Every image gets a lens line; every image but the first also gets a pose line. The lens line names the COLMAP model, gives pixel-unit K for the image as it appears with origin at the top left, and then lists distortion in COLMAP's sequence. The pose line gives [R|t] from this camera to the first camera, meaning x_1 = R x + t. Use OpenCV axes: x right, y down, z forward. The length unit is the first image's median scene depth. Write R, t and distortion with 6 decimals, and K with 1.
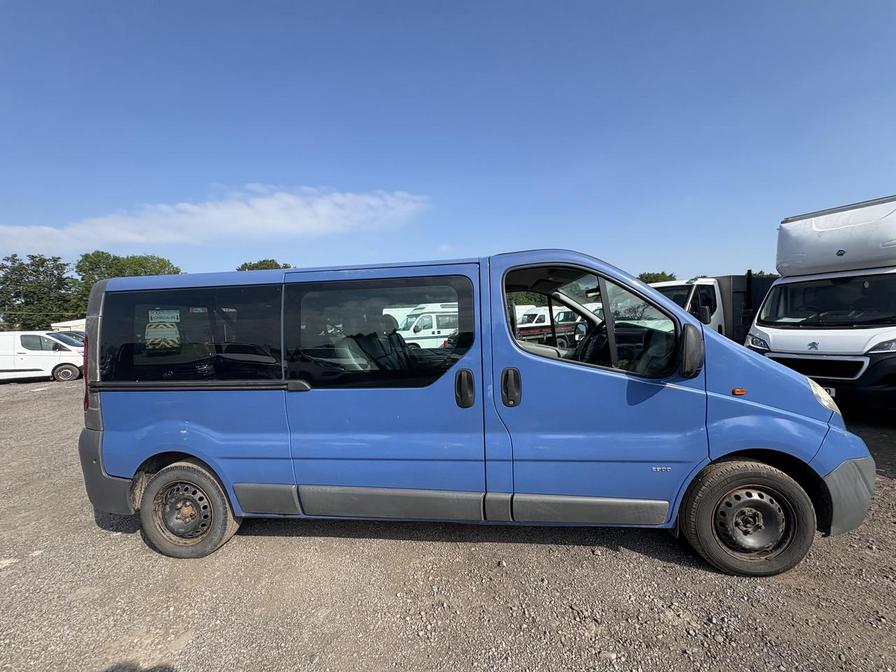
lens RADIAL K [[361.1, 0, 447.5], [0, 361.1, 334.2], [0, 0, 1]] dist [0.000980, 0.000403]
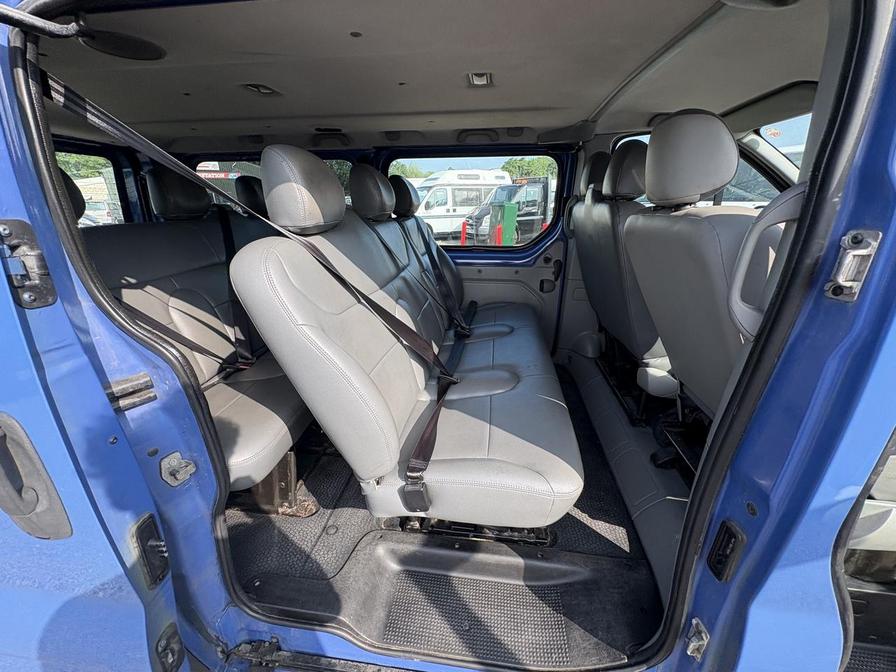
lens RADIAL K [[361.1, 0, 447.5], [0, 361.1, 334.2], [0, 0, 1]] dist [0.000980, 0.000403]
pose [[0.999246, 0.037034, -0.011678, -0.020193], [-0.031320, 0.946421, 0.321412, -0.002330], [0.022955, -0.320804, 0.946867, 0.112187]]
